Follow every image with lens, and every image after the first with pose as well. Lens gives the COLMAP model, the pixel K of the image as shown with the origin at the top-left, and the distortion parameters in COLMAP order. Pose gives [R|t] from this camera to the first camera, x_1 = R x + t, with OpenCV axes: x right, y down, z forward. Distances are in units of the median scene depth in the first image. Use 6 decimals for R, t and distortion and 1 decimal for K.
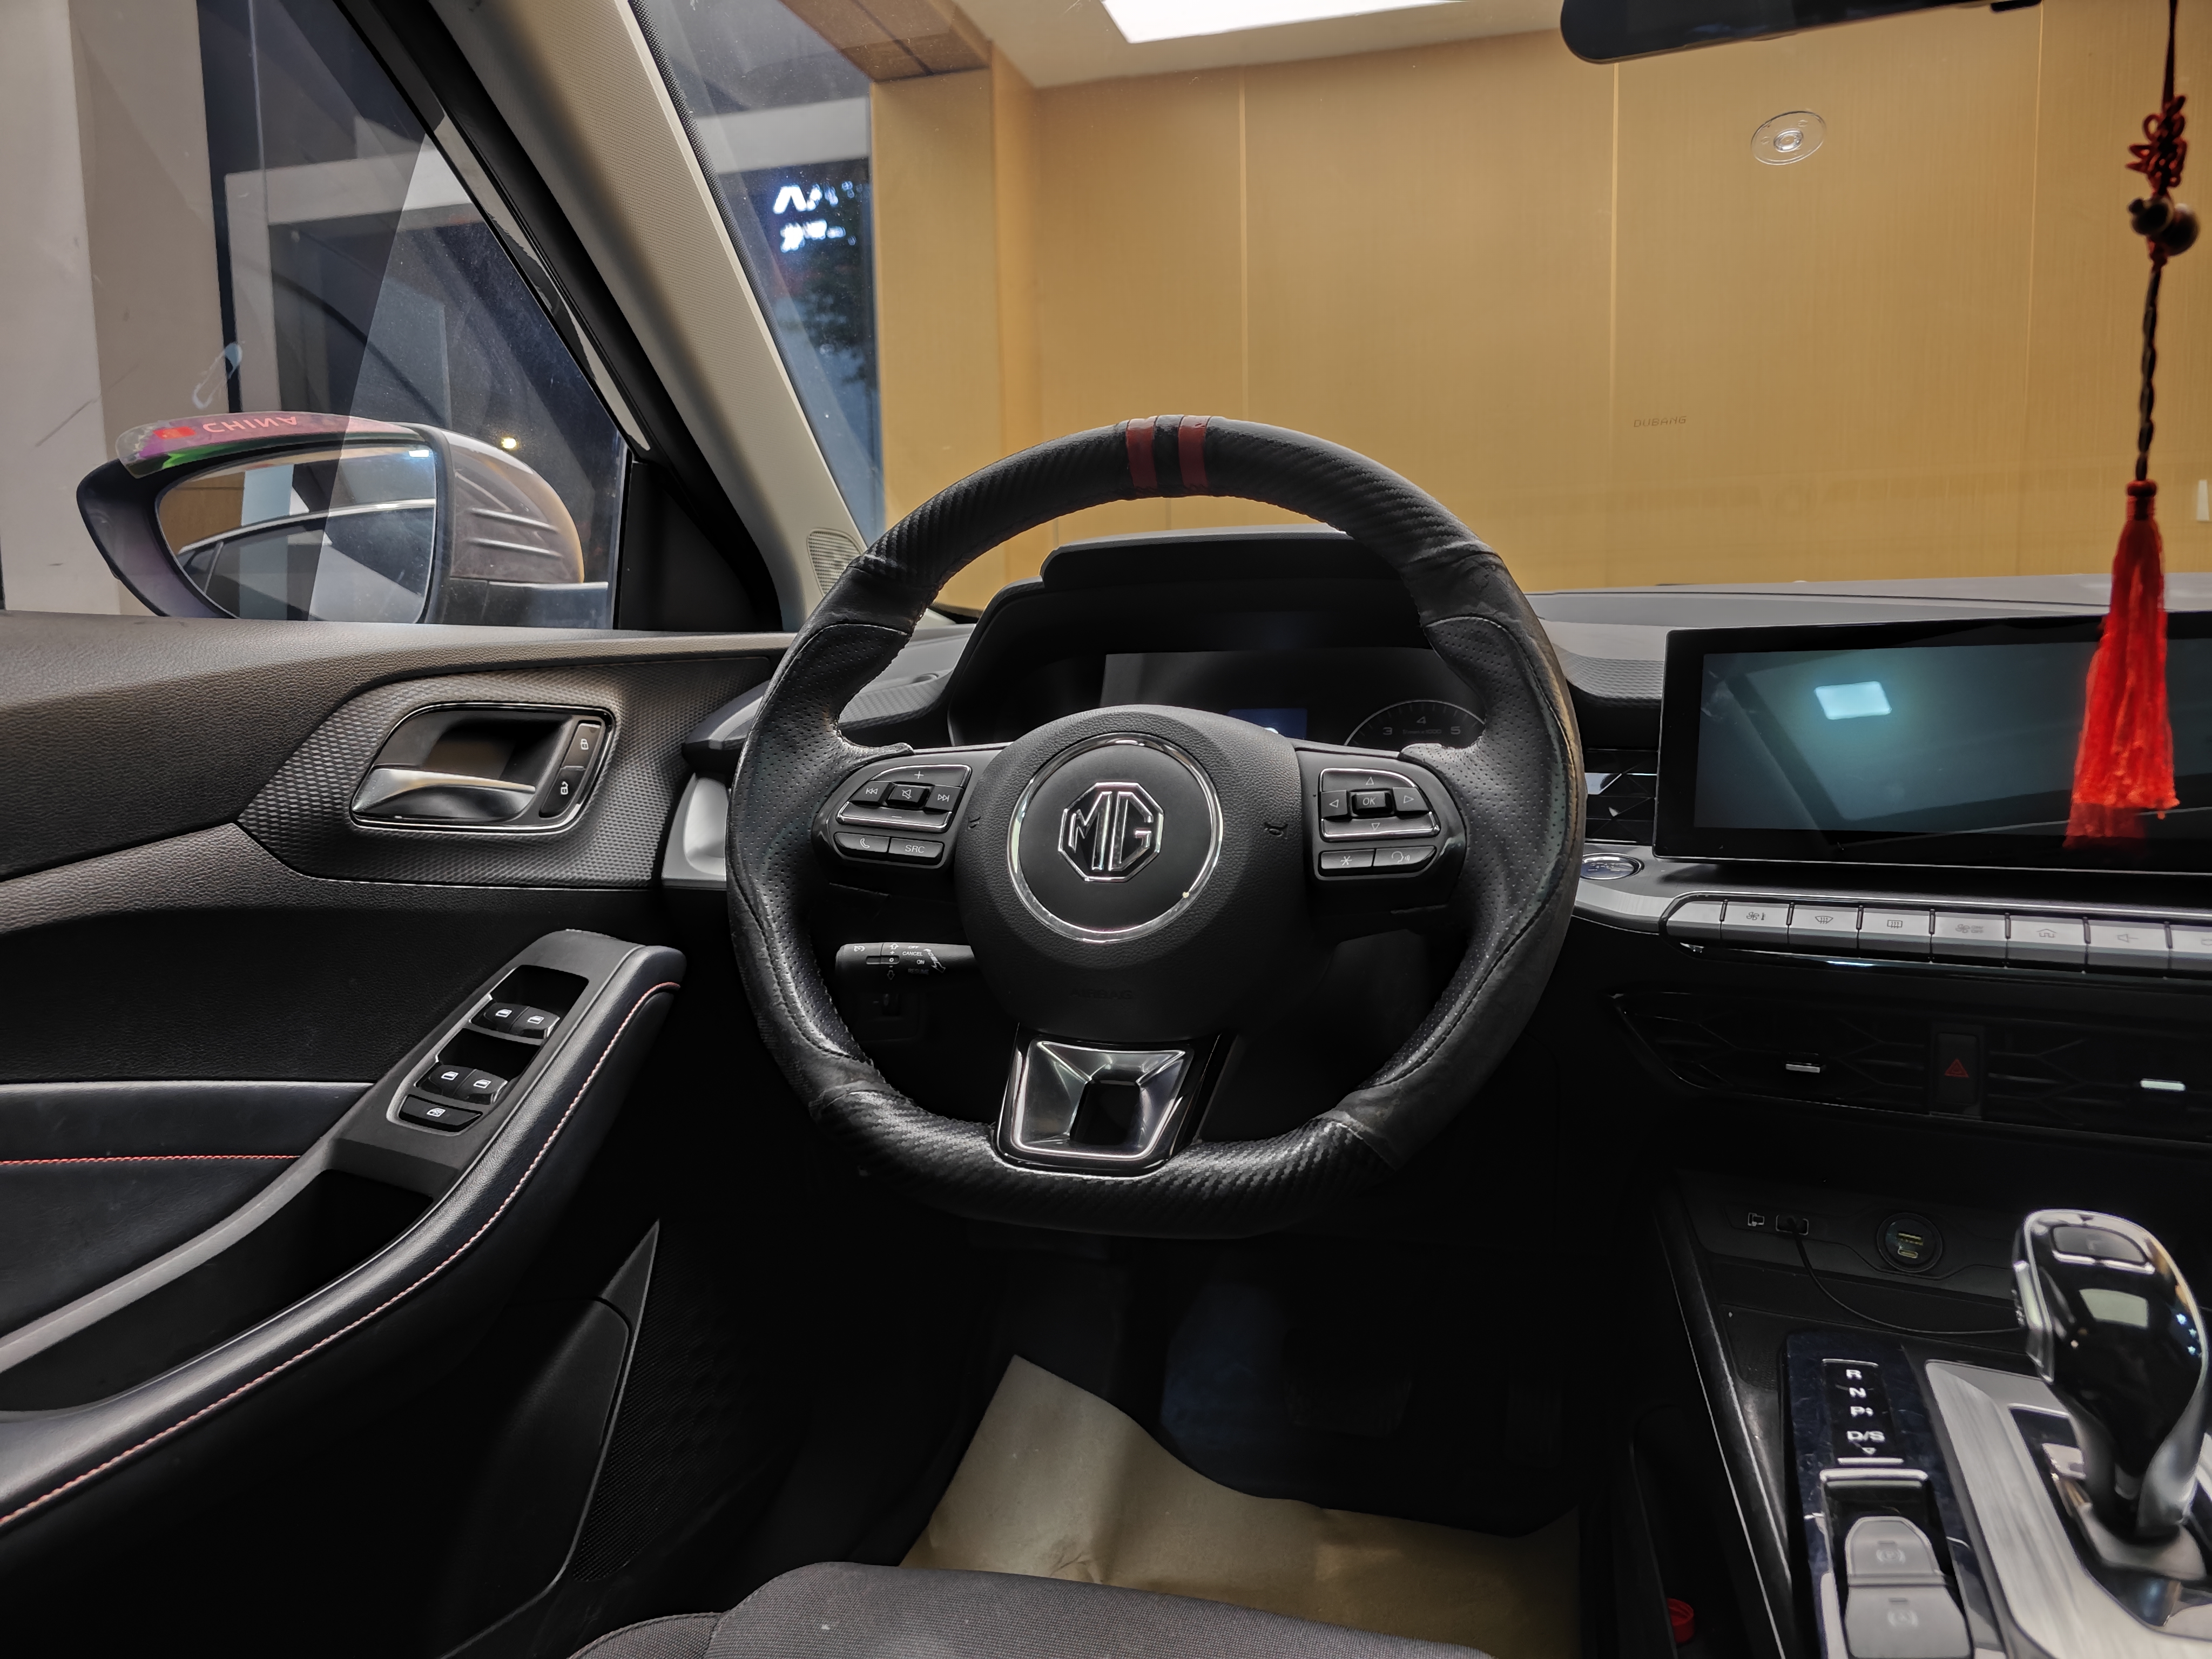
lens RADIAL K [[1671.7, 0, 1108.0], [0, 1671.7, 825.6], [0, 0, 1]] dist [-0.003654, -0.008785]
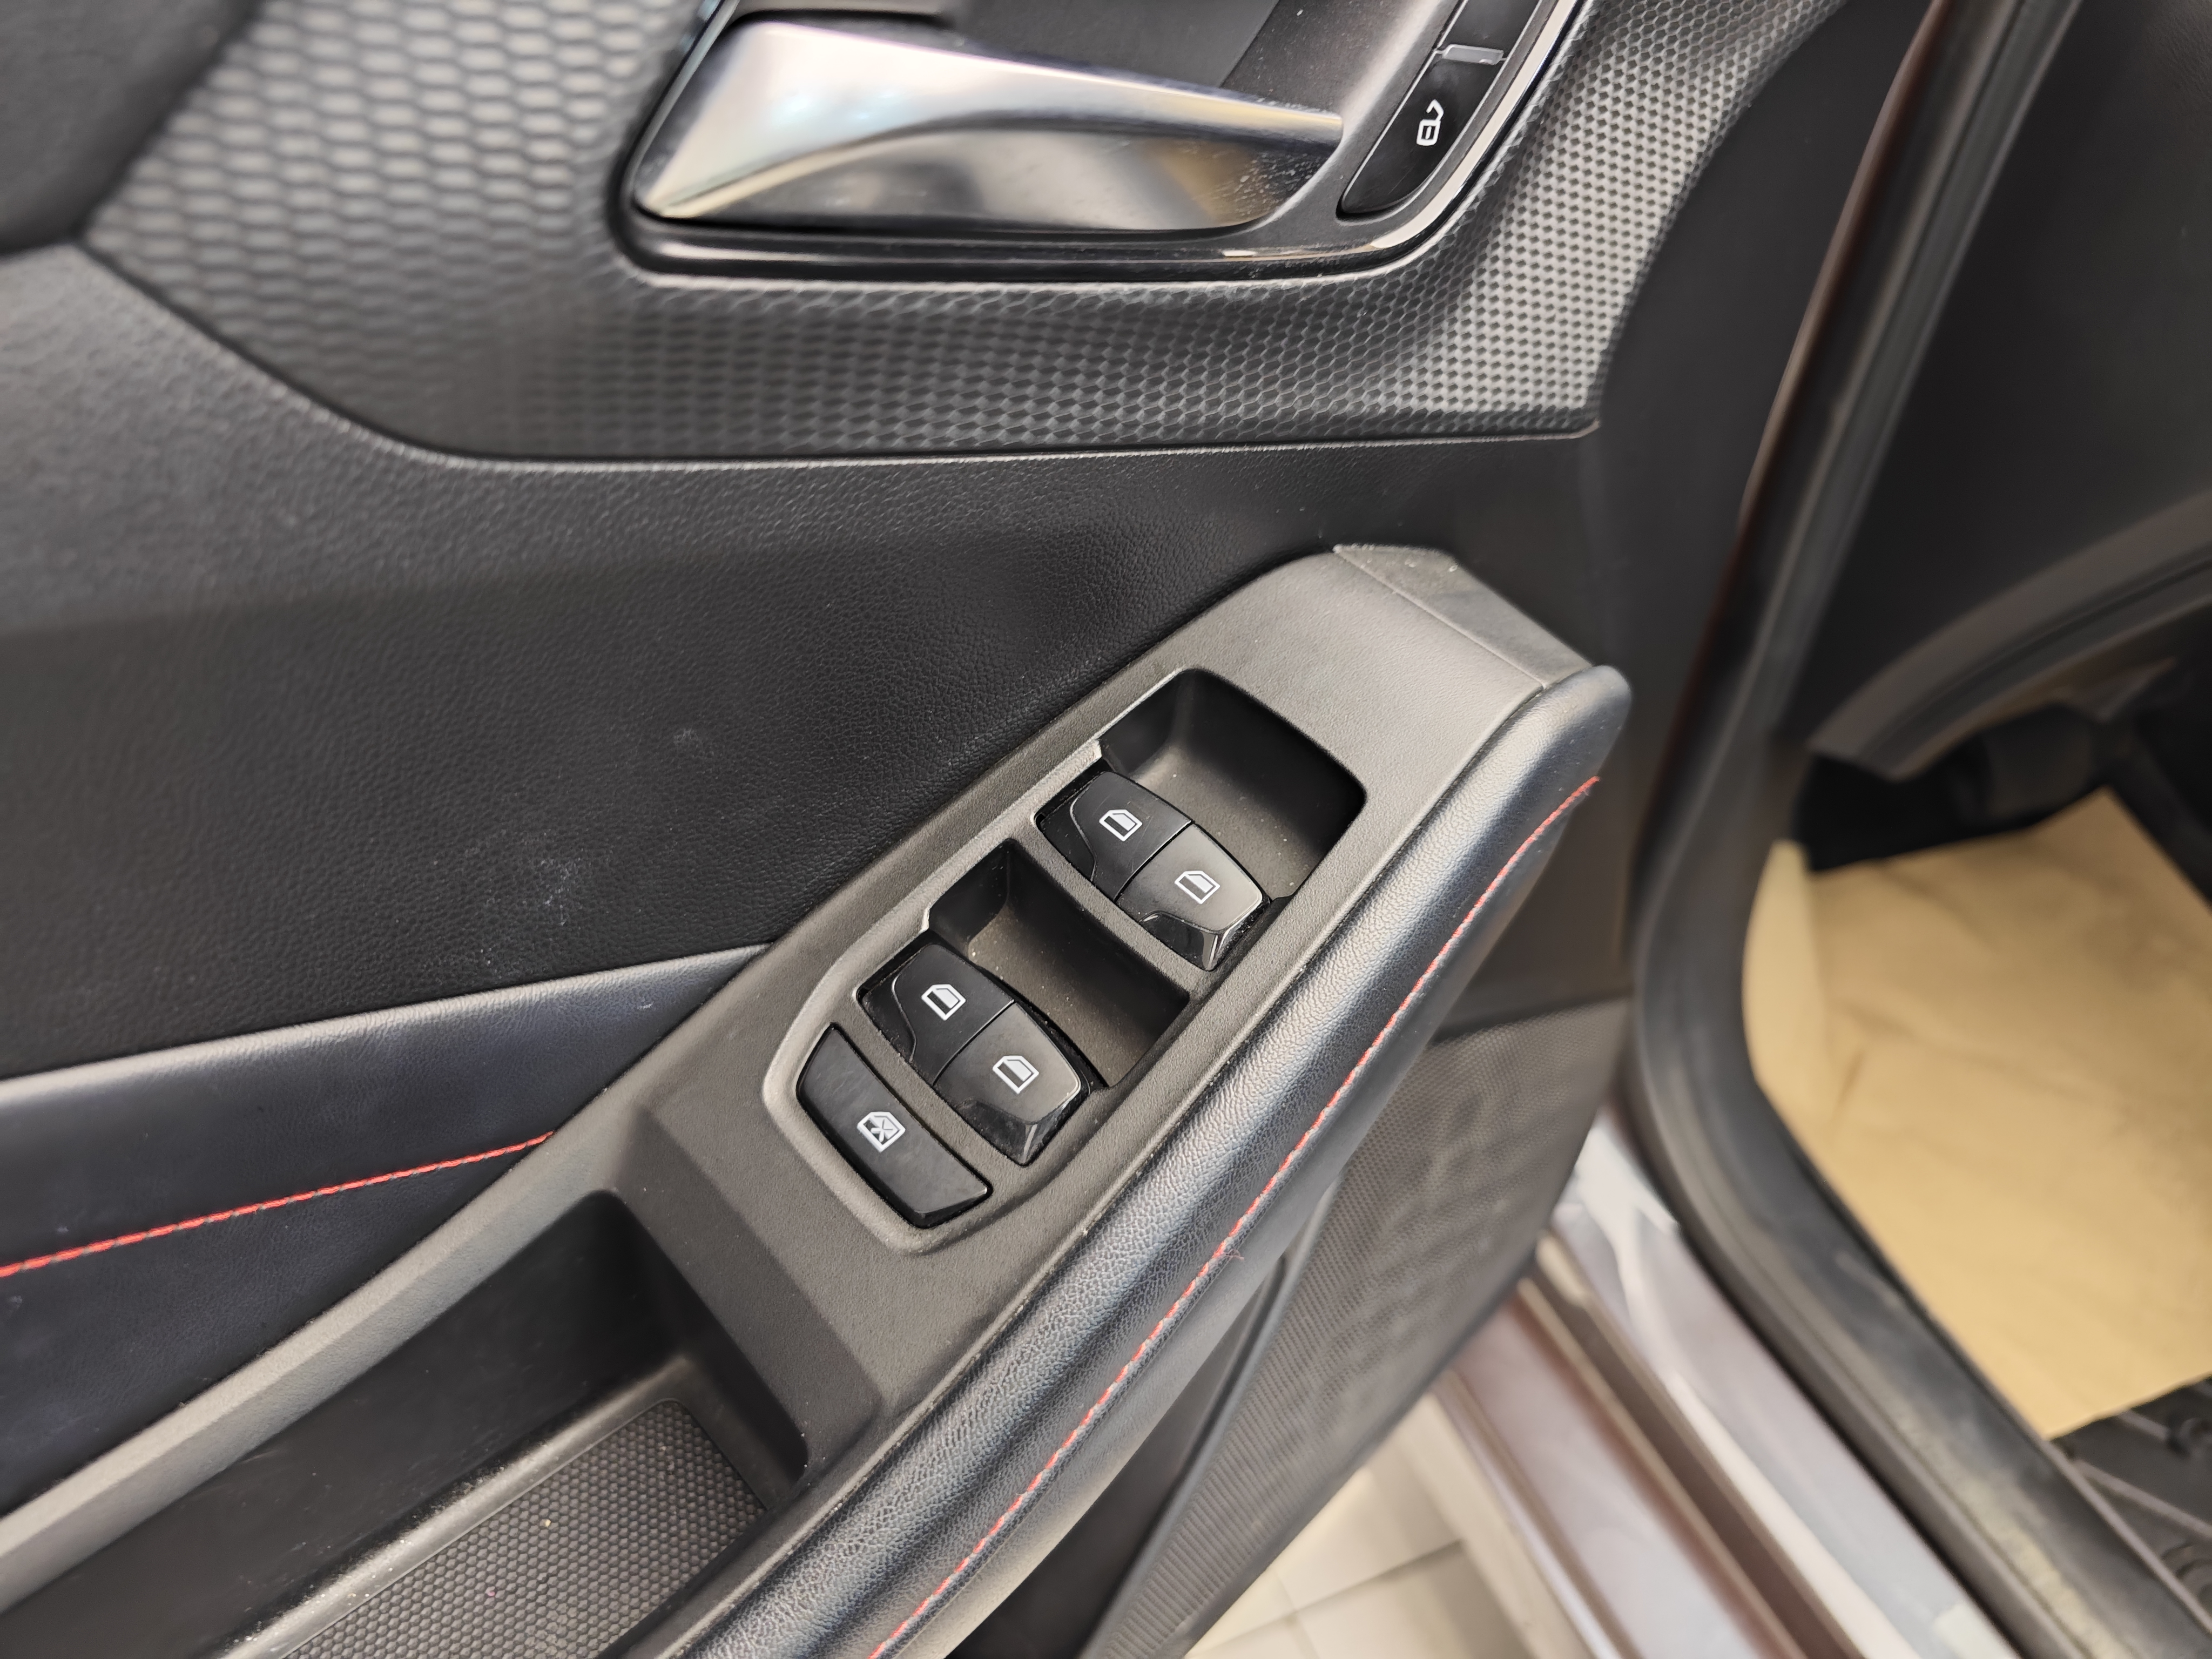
lens RADIAL K [[1671.7, 0, 1105.0], [0, 1671.7, 830.9], [0, 0, 1]] dist [-0.003654, -0.008785]
pose [[0.880253, 0.321194, -0.349268, -0.257236], [-0.105173, 0.849830, 0.516457, -0.062795], [0.462702, -0.417880, 0.781846, 0.766617]]
